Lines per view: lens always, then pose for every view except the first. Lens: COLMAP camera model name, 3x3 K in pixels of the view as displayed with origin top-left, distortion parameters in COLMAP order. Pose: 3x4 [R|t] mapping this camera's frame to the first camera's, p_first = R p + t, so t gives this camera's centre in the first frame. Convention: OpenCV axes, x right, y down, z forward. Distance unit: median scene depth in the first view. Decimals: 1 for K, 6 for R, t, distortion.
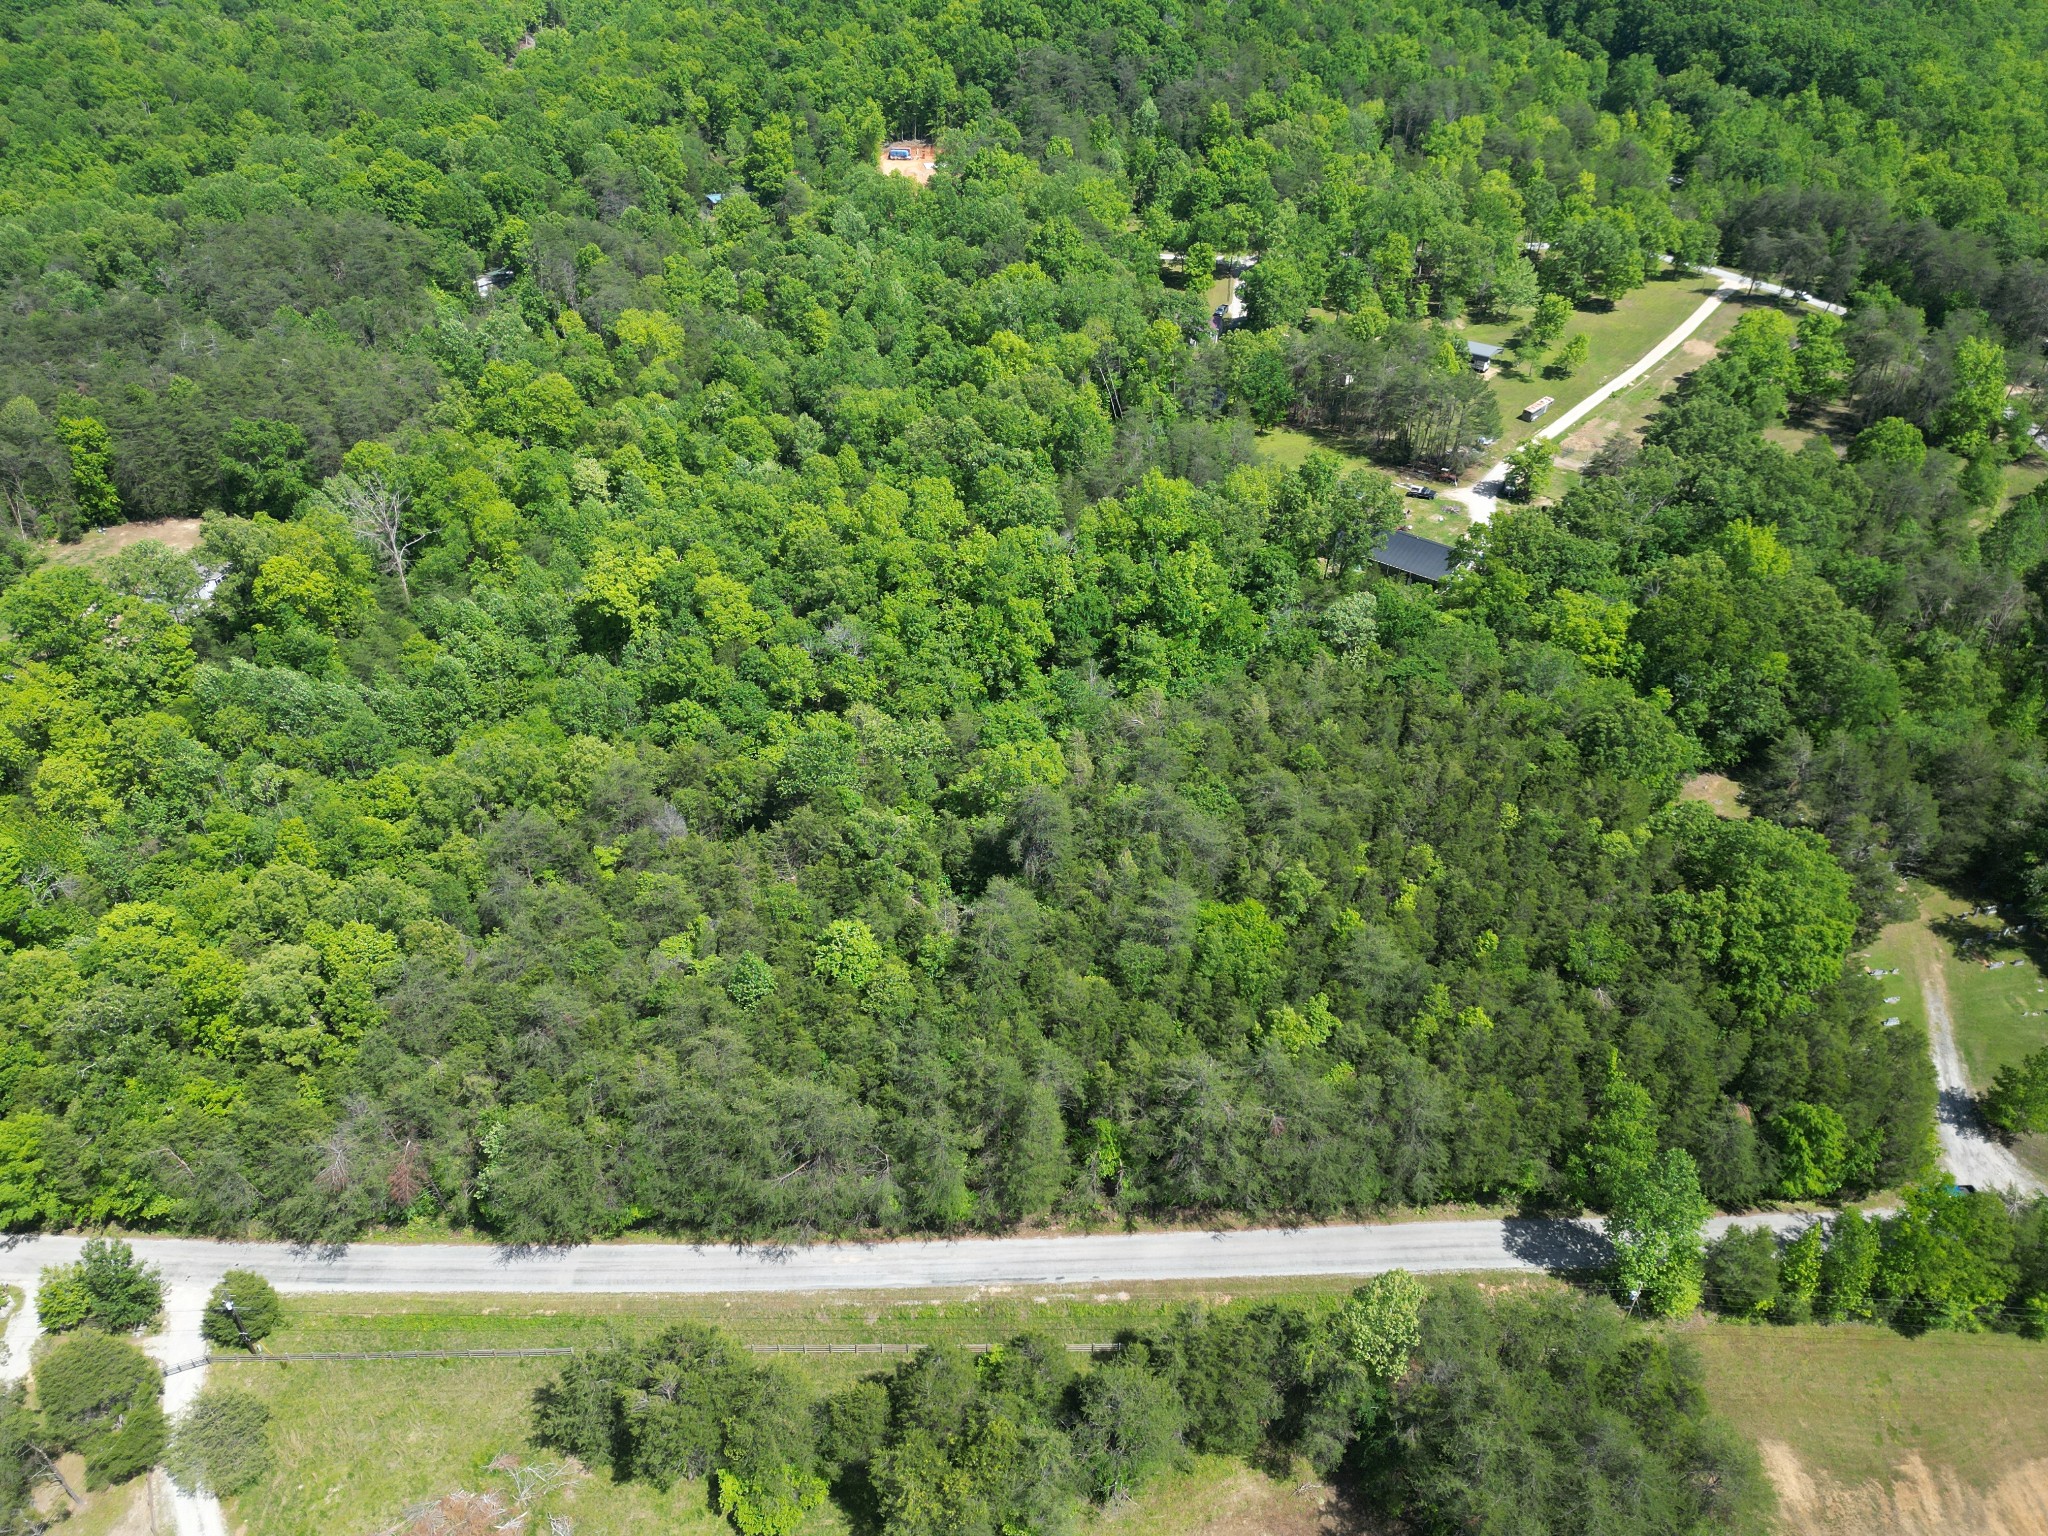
lens RADIAL K [[1454.8, 0, 1020.0], [0, 1454.8, 761.4], [0, 0, 1]] dist [0.071516, -0.057950]
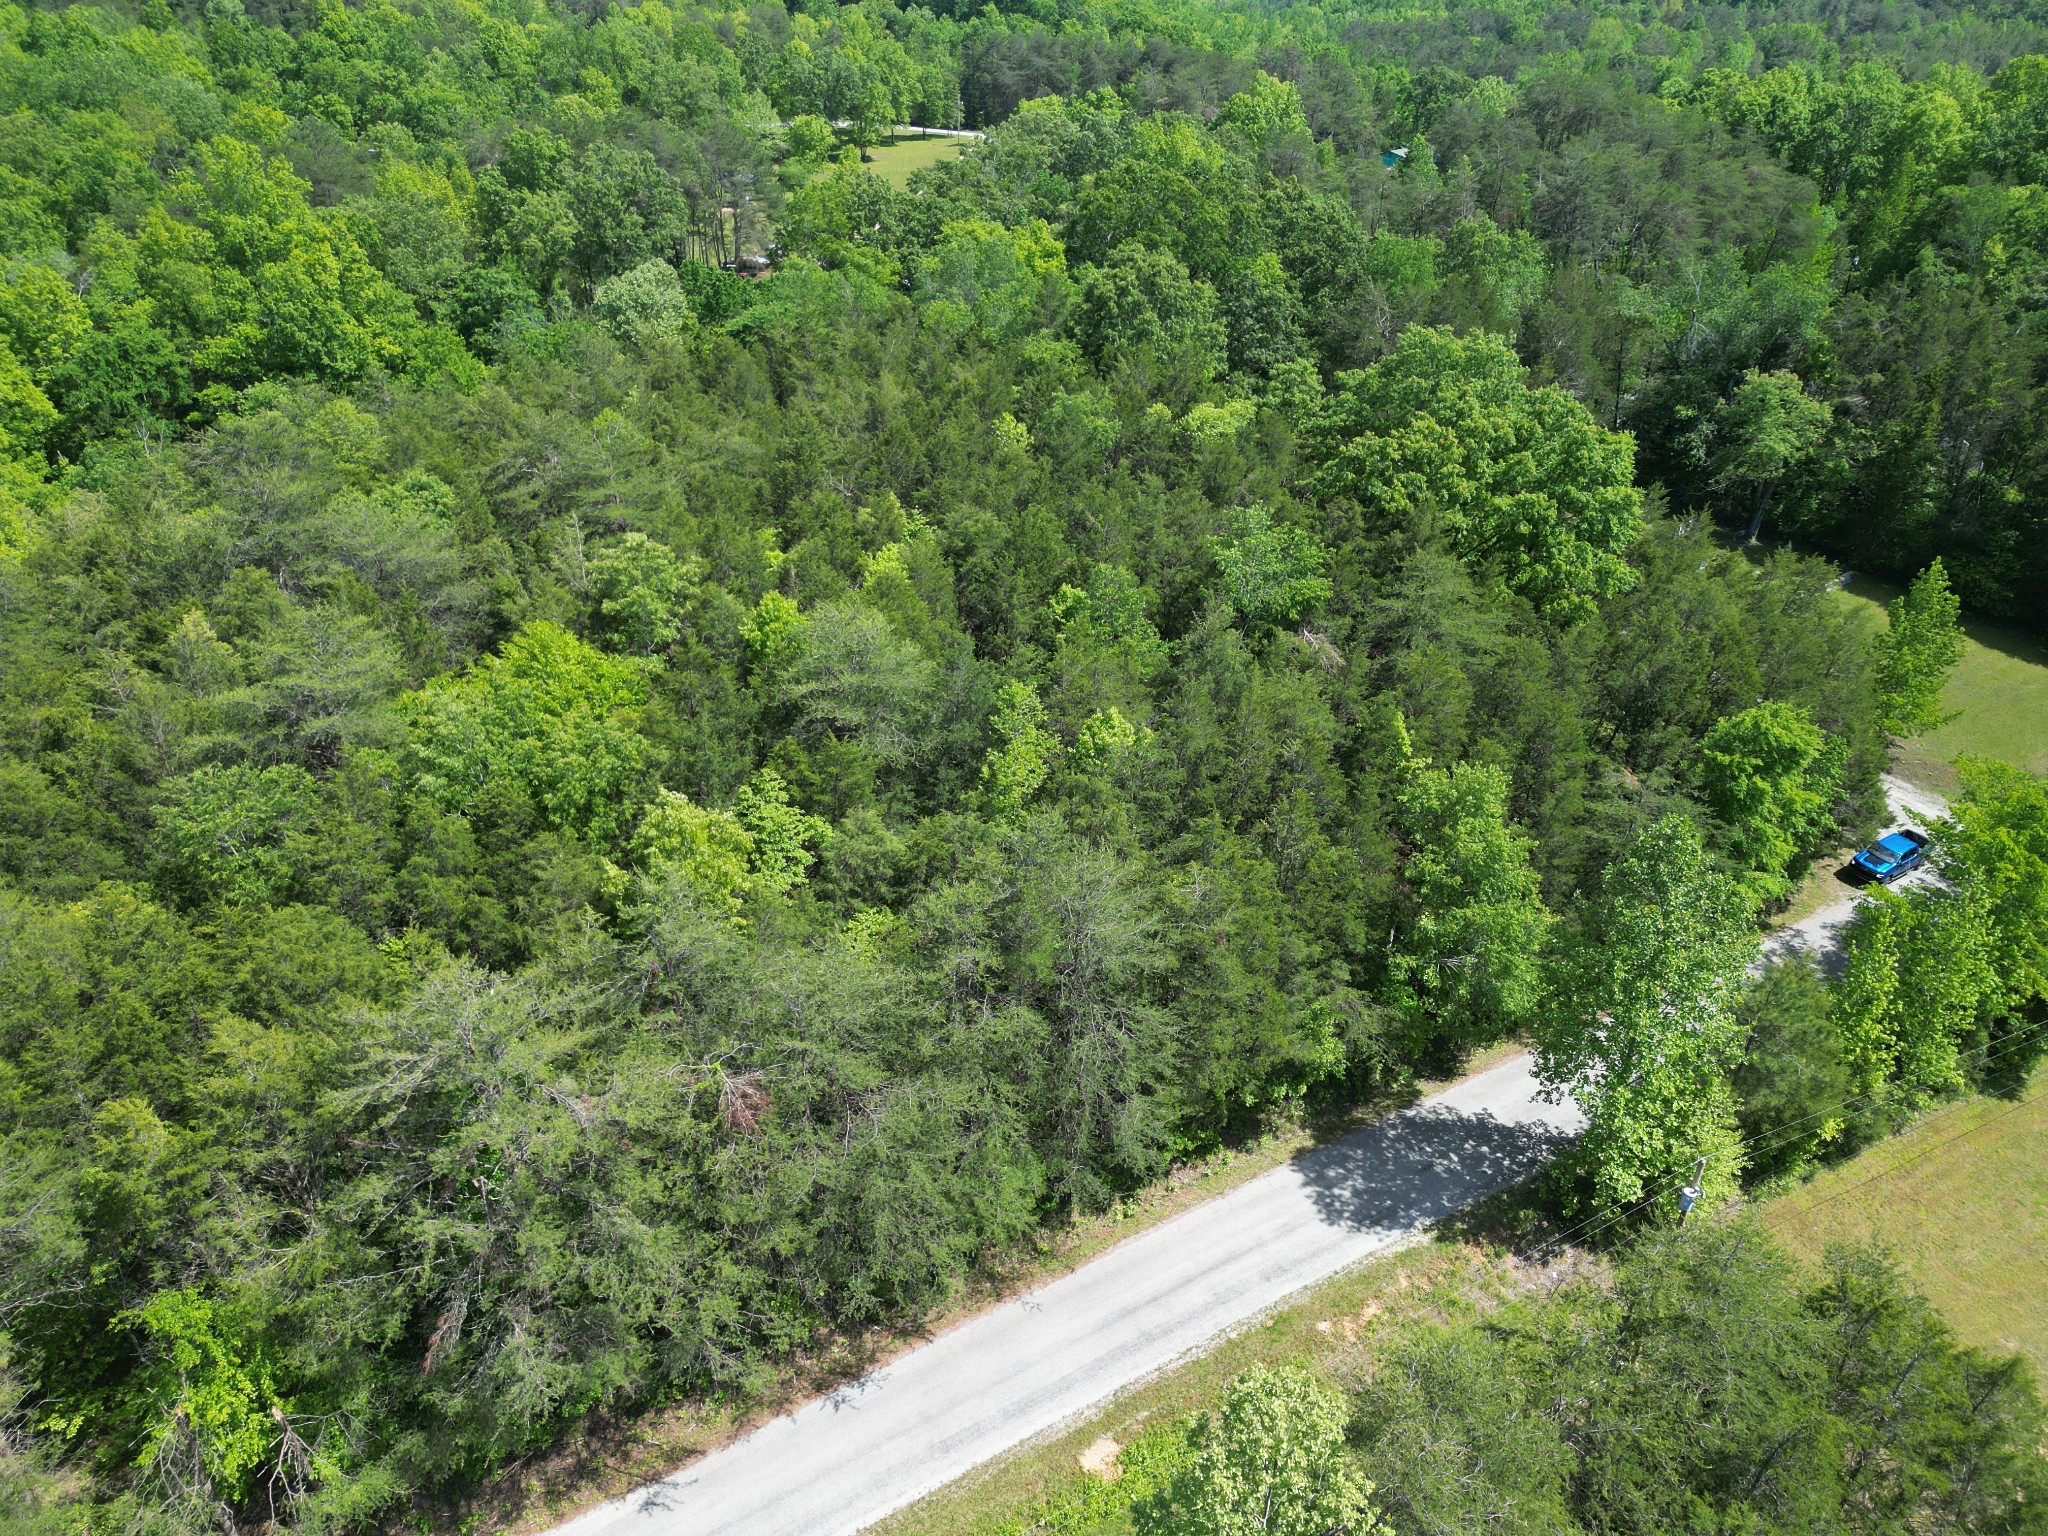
lens RADIAL K [[1454.8, 0, 1020.0], [0, 1454.8, 761.4], [0, 0, 1]] dist [0.071516, -0.057950]
pose [[0.879056, -0.231277, 0.416860, 0.105777], [0.269299, 0.962459, -0.033907, 0.194035], [-0.393369, 0.142066, 0.908338, 0.631836]]
